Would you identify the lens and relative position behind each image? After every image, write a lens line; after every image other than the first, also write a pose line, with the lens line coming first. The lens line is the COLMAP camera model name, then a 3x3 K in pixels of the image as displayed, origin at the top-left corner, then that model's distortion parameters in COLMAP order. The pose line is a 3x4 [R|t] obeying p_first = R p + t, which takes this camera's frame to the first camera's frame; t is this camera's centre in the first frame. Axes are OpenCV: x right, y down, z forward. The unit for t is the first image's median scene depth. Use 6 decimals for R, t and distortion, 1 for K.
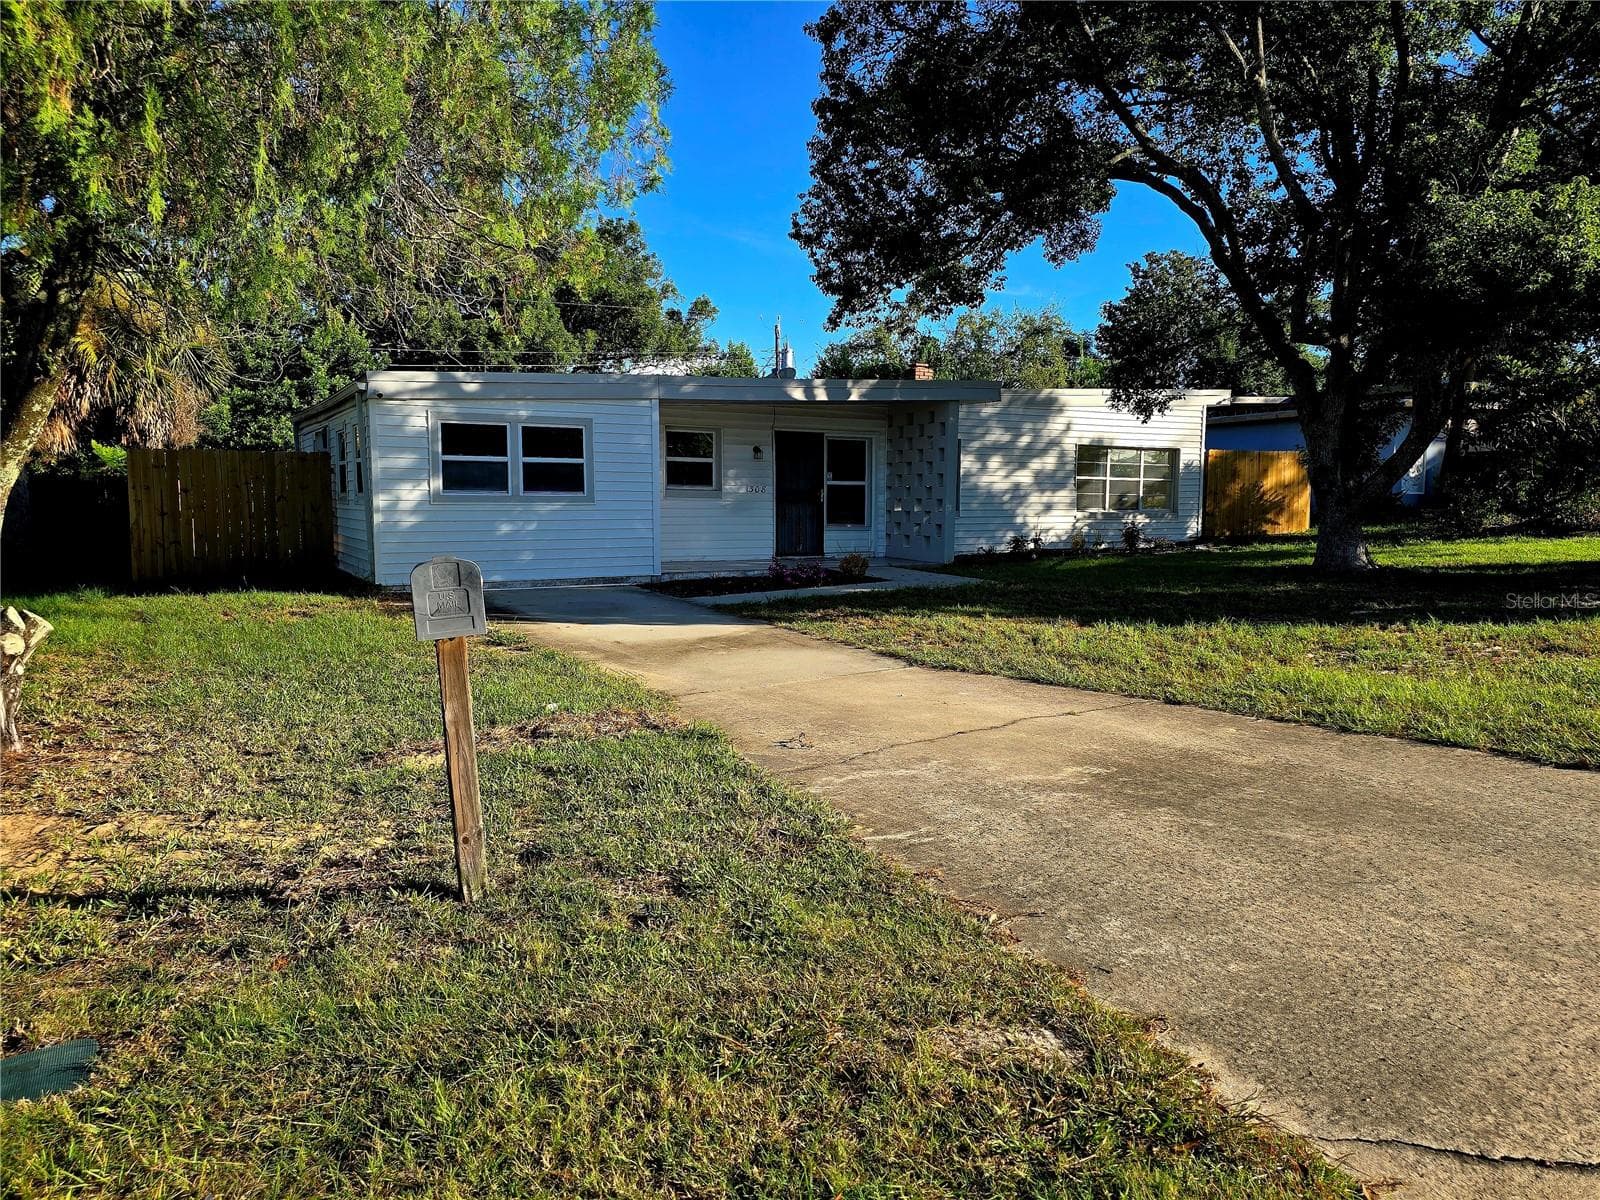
lens RADIAL K [[1056.9, 0, 800.0], [0, 1056.9, 600.0], [0, 0, 1]] dist [0.084992, -0.091235]
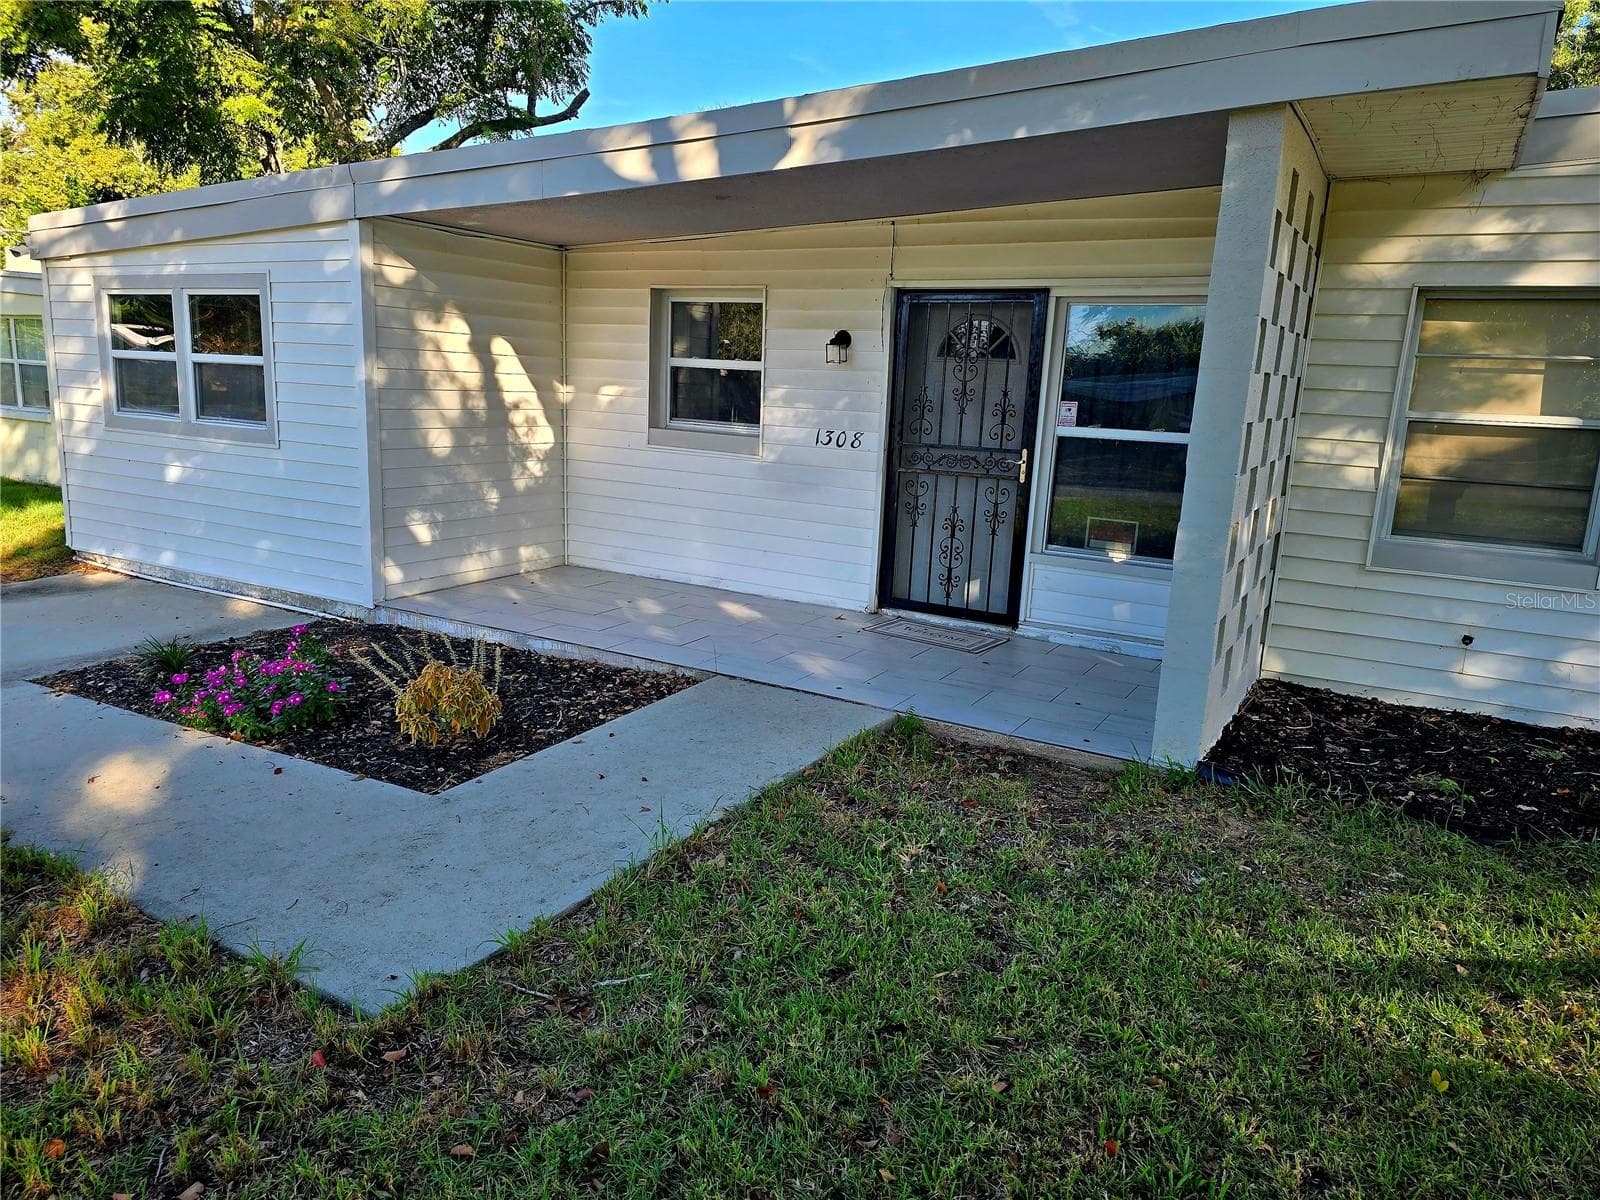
lens RADIAL K [[1056.9, 0, 800.0], [0, 1056.9, 600.0], [0, 0, 1]] dist [0.084992, -0.091235]
pose [[0.501320, 0.193564, -0.843334, 0.279454], [-0.120569, 0.980775, 0.153438, -0.094478], [0.856821, 0.024758, 0.515020, 0.705881]]
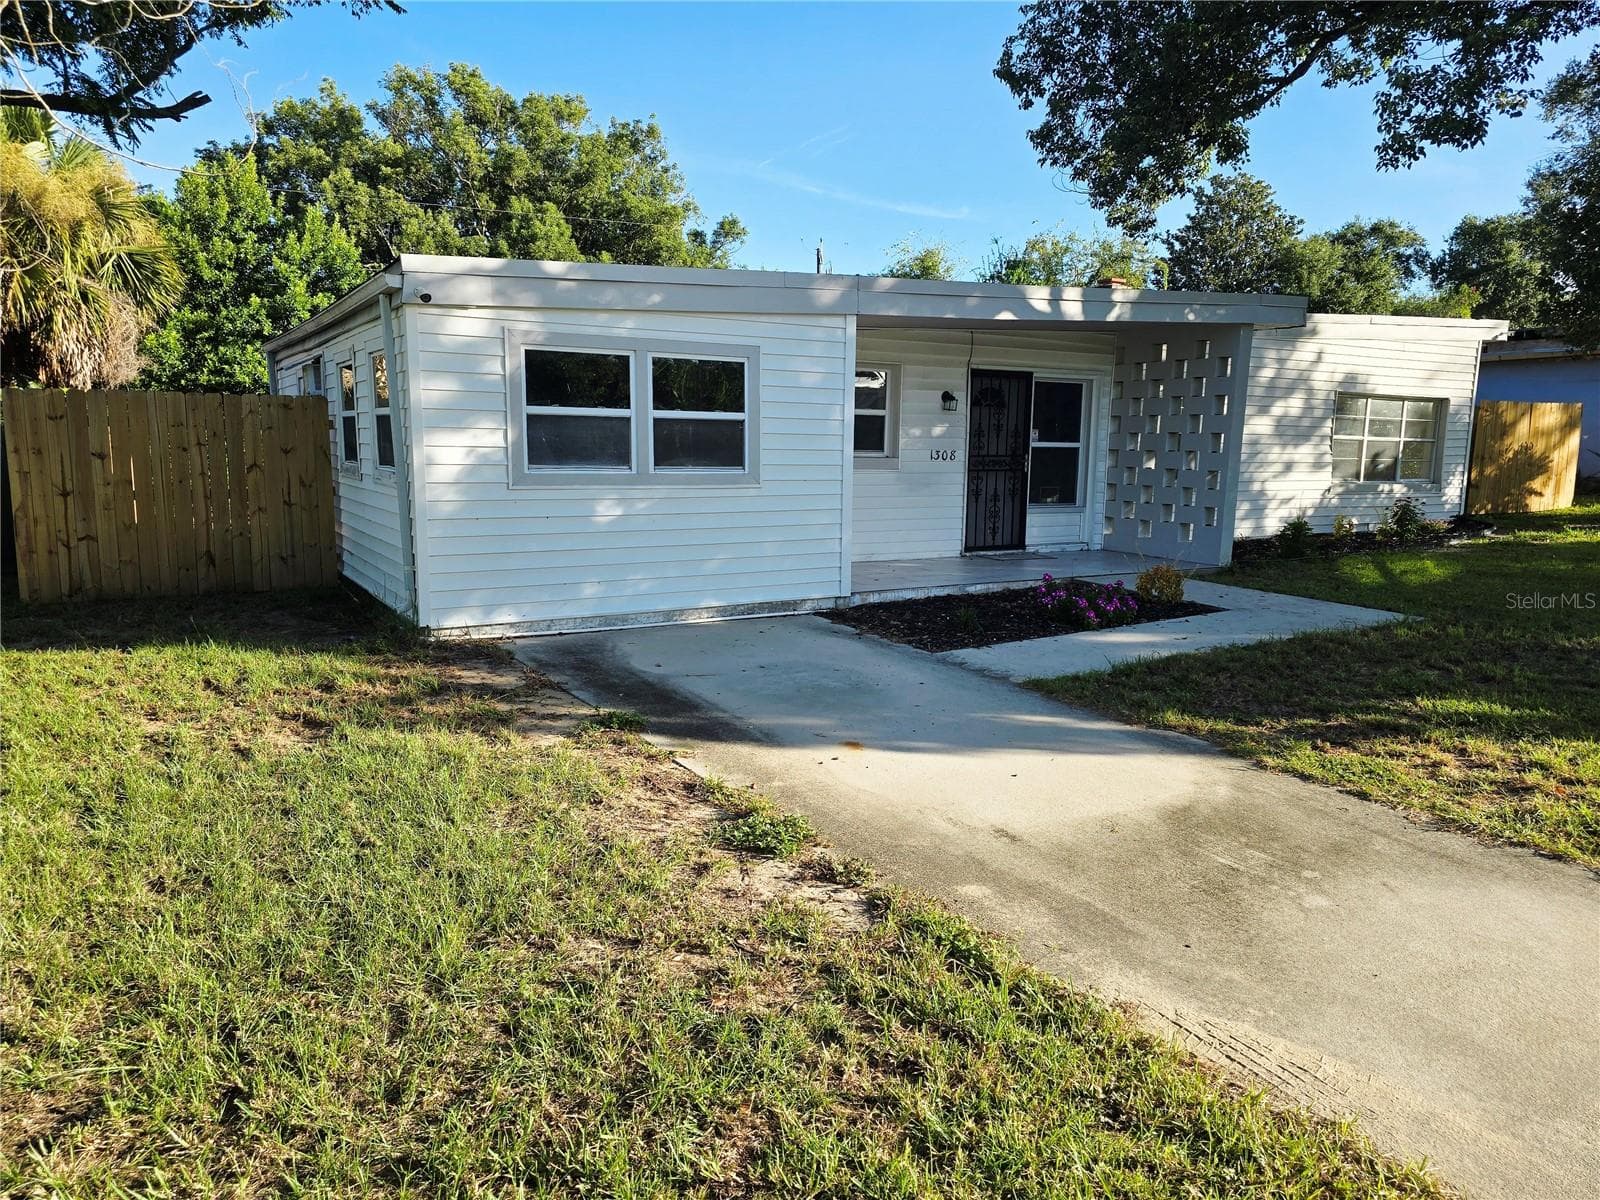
lens RADIAL K [[1061.0, 0, 796.8], [0, 1061.0, 611.0], [0, 0, 1]] dist [0.067009, -0.060644]
pose [[0.999833, 0.005246, 0.017510, -0.135156], [-0.006307, 0.998111, 0.061113, -0.041035], [-0.017156, -0.061214, 0.997977, 0.277431]]
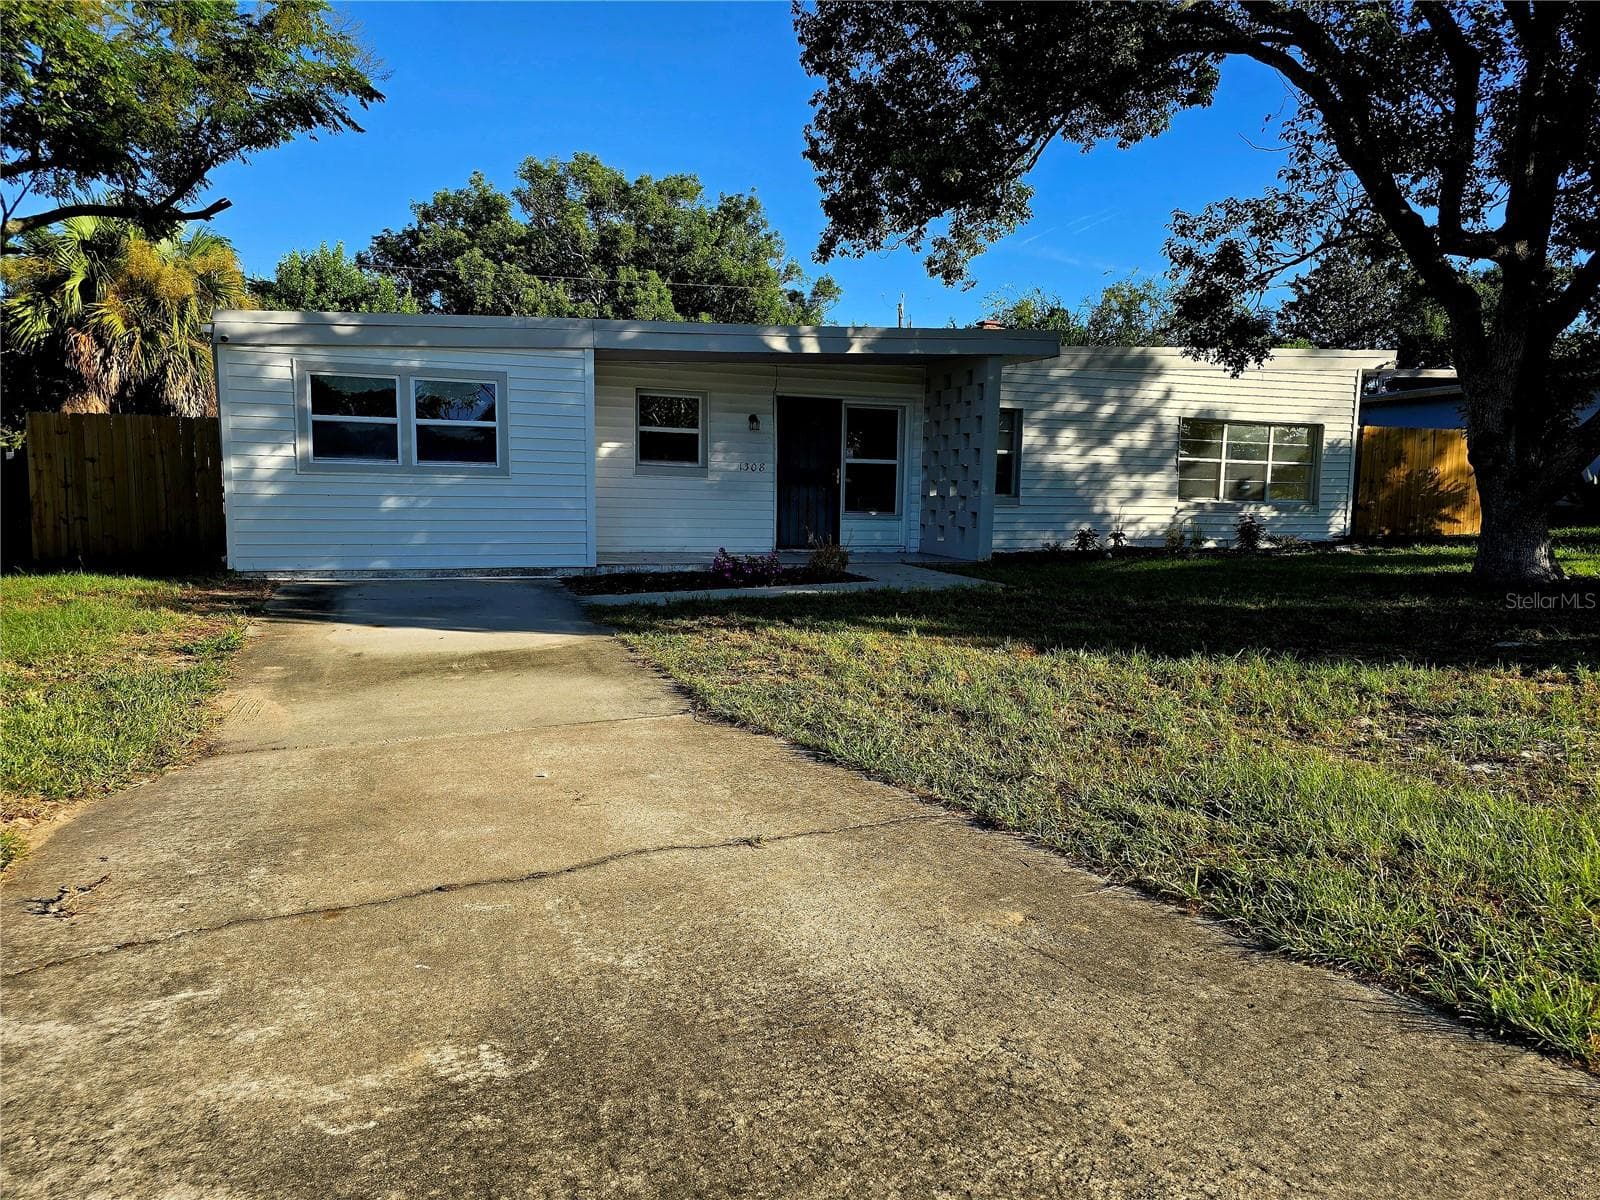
lens RADIAL K [[1061.0, 0, 796.8], [0, 1061.0, 611.0], [0, 0, 1]] dist [0.067009, -0.060644]
pose [[0.986358, 0.028233, -0.162177, 0.118581], [-0.026388, 0.999560, 0.013519, -0.003606], [0.162487, -0.009055, 0.986669, 0.167682]]
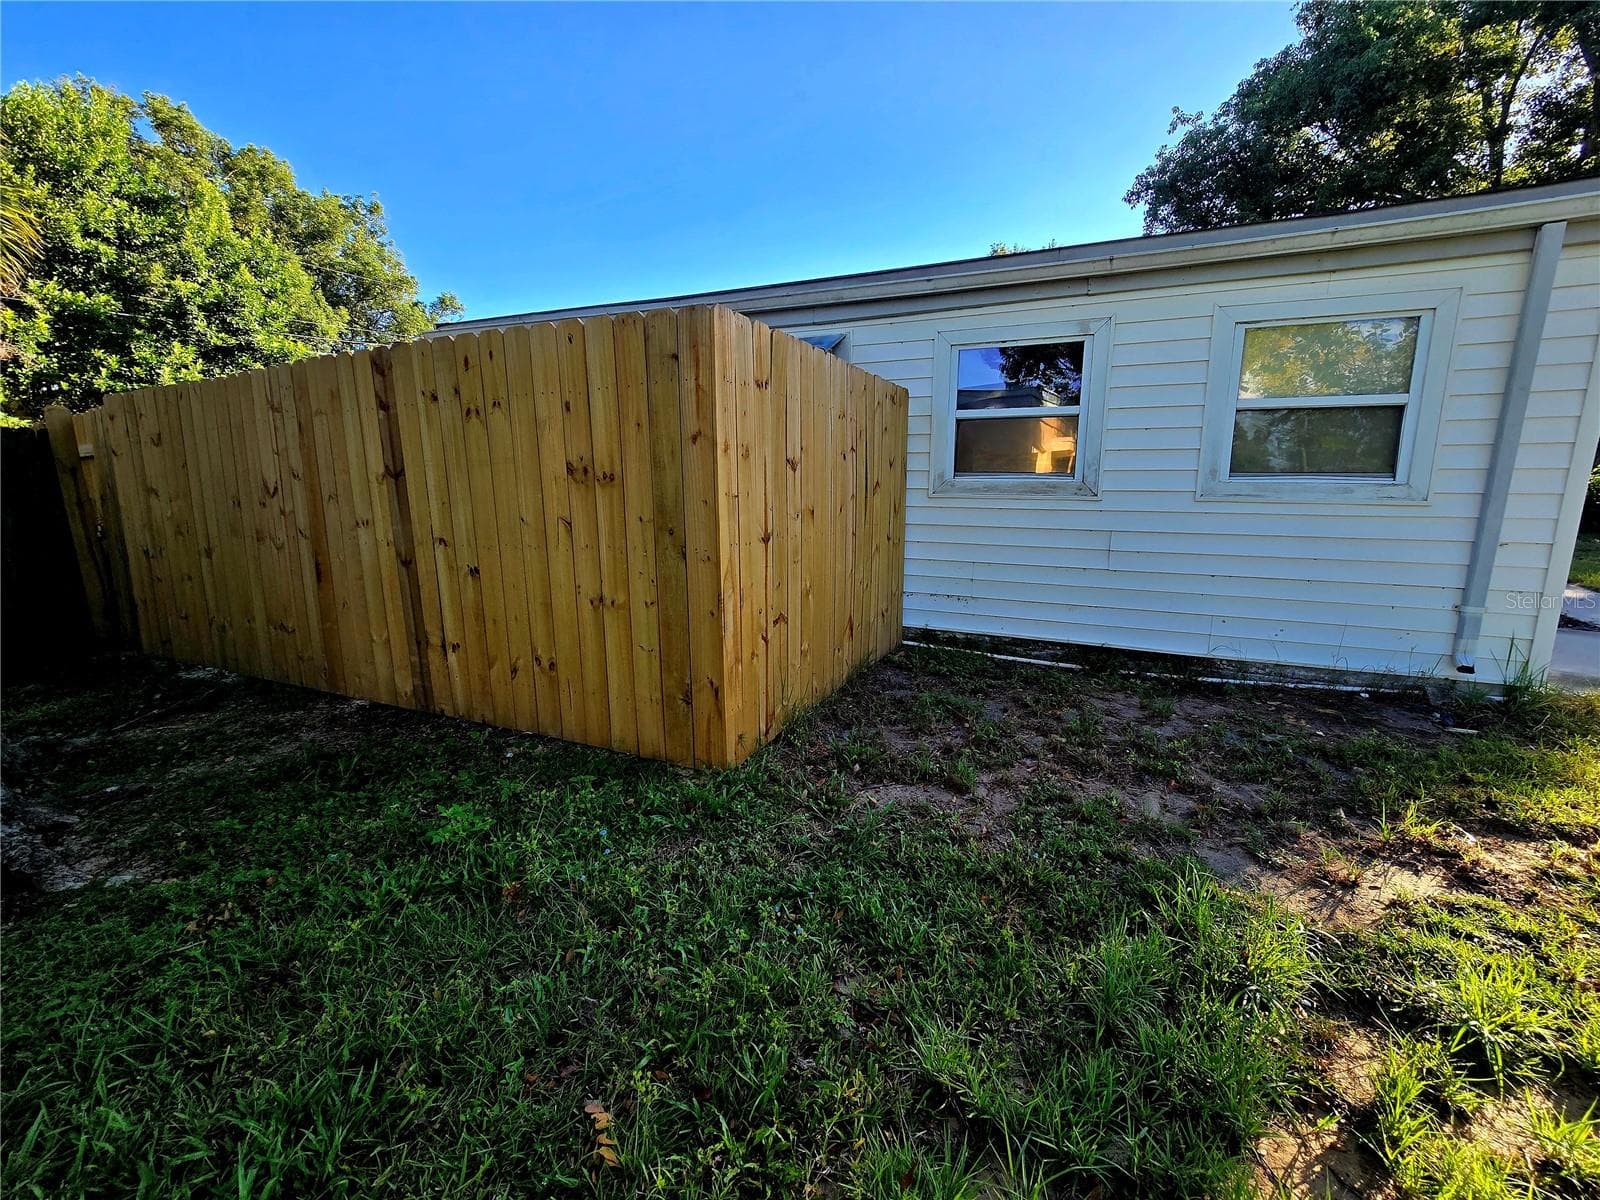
lens RADIAL K [[649.3, 0, 816.5], [0, 649.3, 605.6], [0, 0, 1]] dist [-0.001905, -0.000316]
pose [[0.811875, -0.113479, 0.572697, -0.539519], [0.060035, 0.991955, 0.111447, -0.062460], [-0.580737, -0.056099, 0.812156, 0.648572]]
